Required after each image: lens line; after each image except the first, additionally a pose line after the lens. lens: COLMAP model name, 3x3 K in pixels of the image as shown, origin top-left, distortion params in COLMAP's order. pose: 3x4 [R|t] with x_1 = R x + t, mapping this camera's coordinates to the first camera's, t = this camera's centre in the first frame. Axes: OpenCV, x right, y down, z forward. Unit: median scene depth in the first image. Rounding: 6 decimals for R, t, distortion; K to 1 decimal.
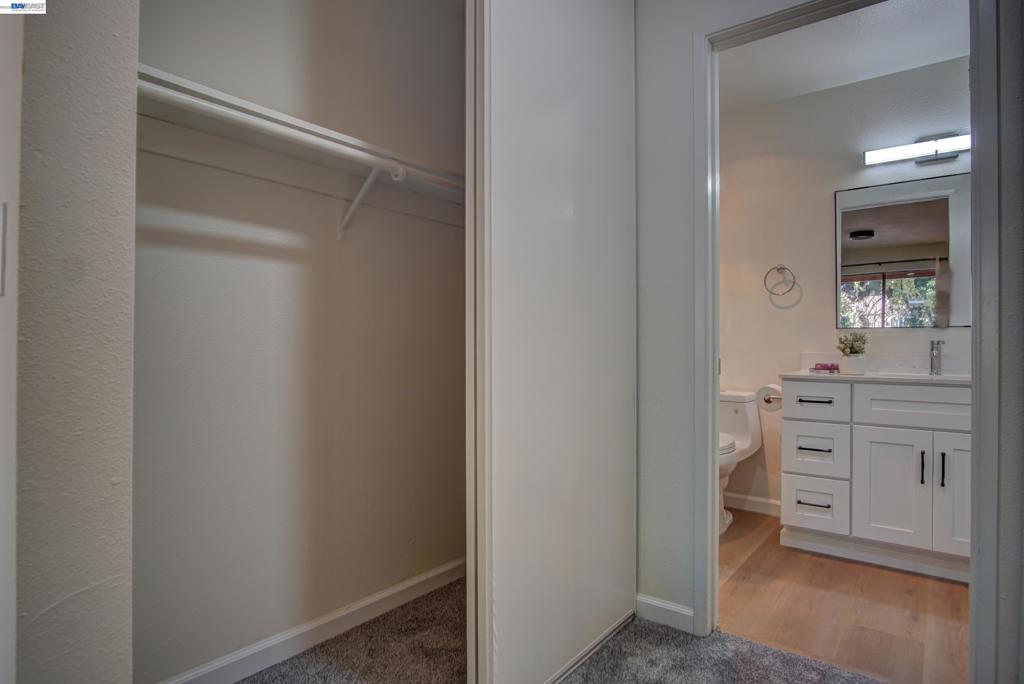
lens RADIAL K [[551.7, 0, 549.2], [0, 551.7, 351.7], [0, 0, 1]] dist [-0.001185, -0.000479]
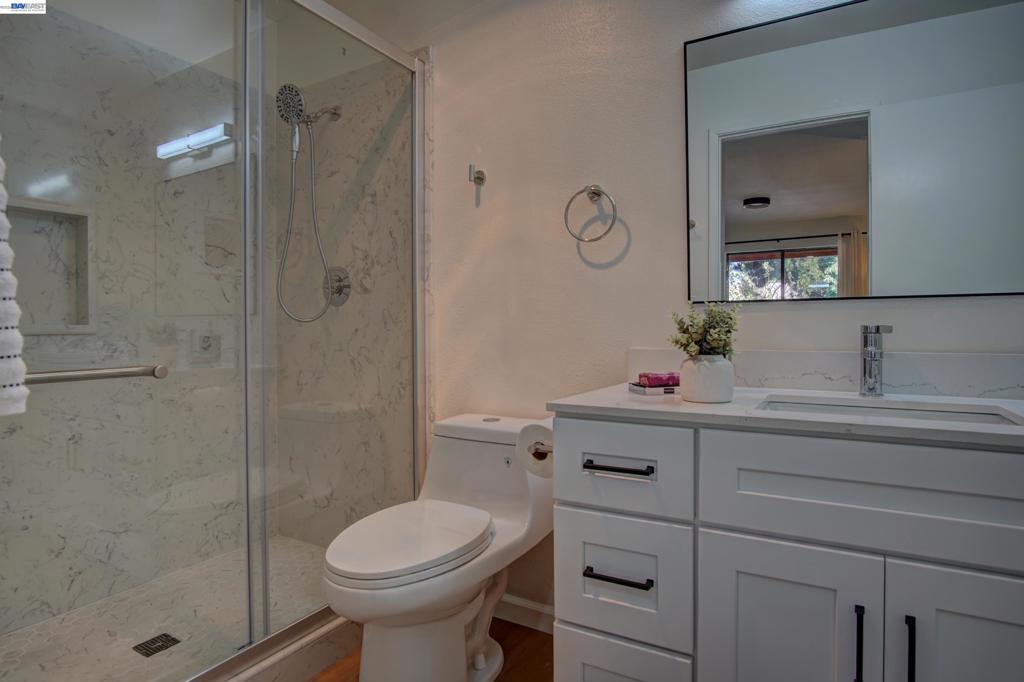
lens RADIAL K [[538.4, 0, 533.1], [0, 538.4, 339.7], [0, 0, 1]] dist [-0.006290, 0.000291]
pose [[0.994295, -0.004341, 0.106580, 0.344672], [0.004269, 0.999990, 0.000910, -0.009080], [-0.106583, -0.000450, 0.994304, 0.547272]]
